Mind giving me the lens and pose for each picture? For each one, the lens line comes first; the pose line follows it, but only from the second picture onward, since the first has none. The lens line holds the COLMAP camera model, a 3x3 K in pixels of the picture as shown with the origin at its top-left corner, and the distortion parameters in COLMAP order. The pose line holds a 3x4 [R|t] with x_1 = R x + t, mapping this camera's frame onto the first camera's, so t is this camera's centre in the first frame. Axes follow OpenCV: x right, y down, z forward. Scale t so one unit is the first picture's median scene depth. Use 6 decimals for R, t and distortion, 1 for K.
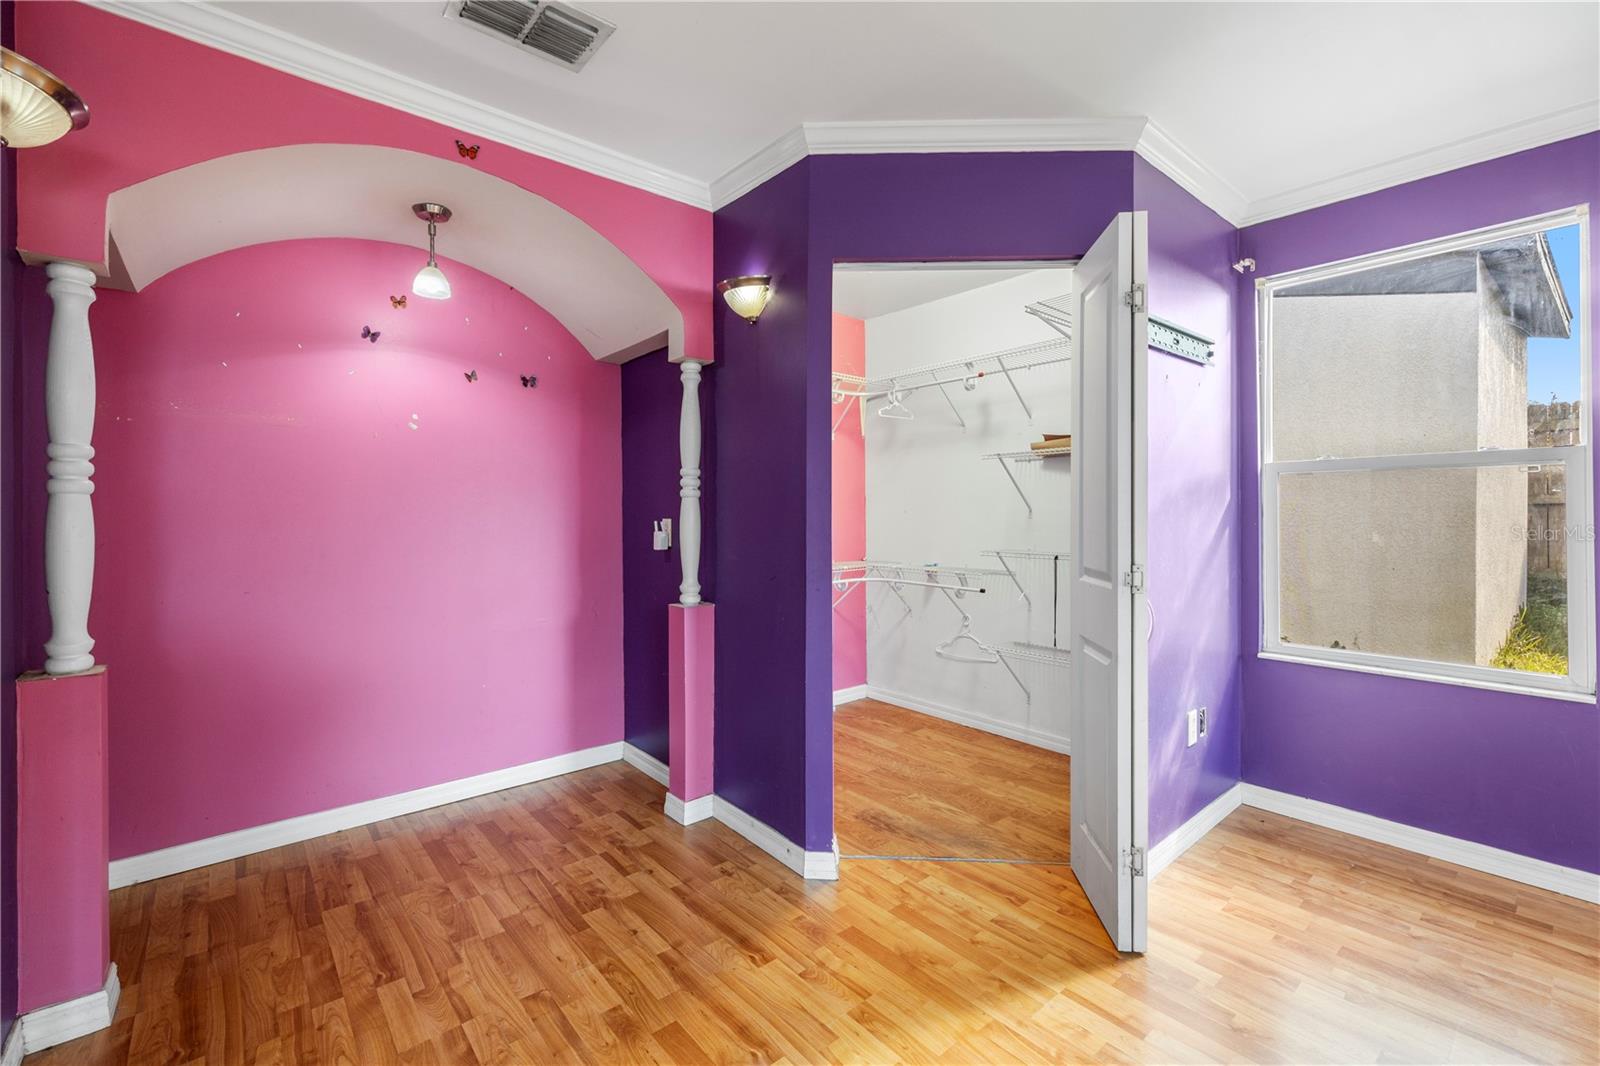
lens RADIAL K [[680.2, 0, 801.7], [0, 680.2, 514.8], [0, 0, 1]] dist [0.000498, -0.000966]
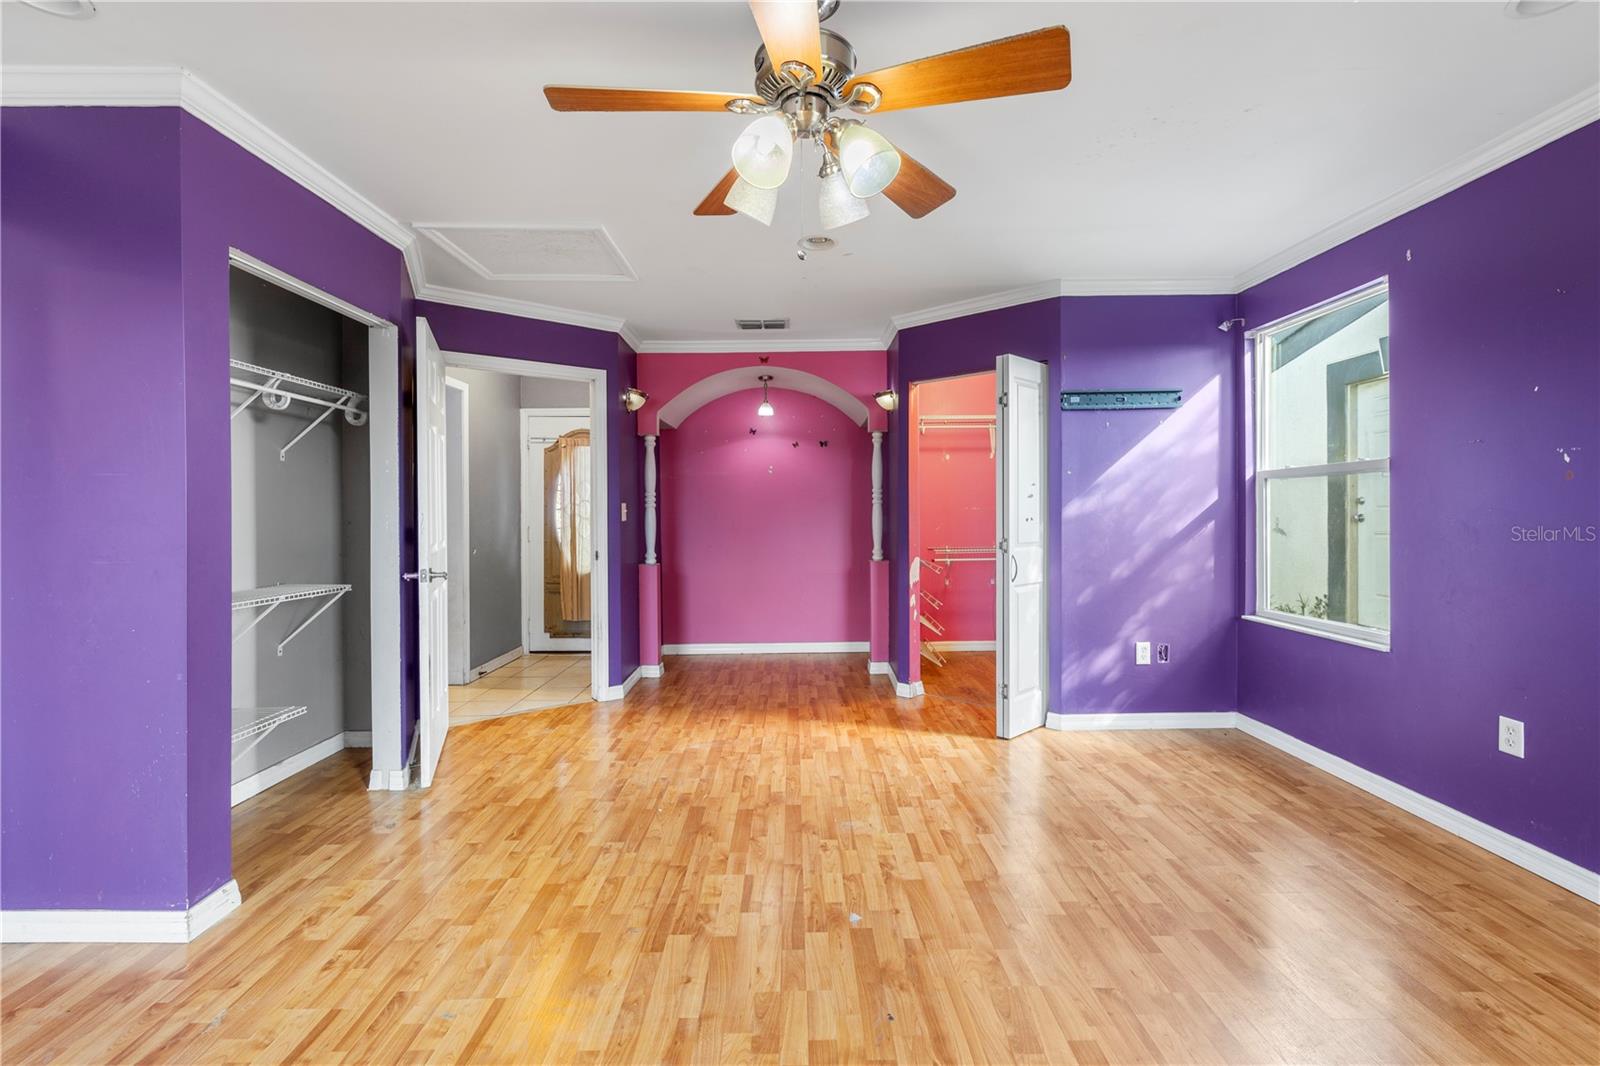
lens RADIAL K [[680.2, 0, 801.7], [0, 680.2, 514.8], [0, 0, 1]] dist [0.000498, -0.000966]
pose [[0.772208, -0.003150, -0.635362, 1.014770], [0.005135, 0.999986, 0.001283, 0.001597], [0.635349, -0.004253, 0.772213, -0.683472]]
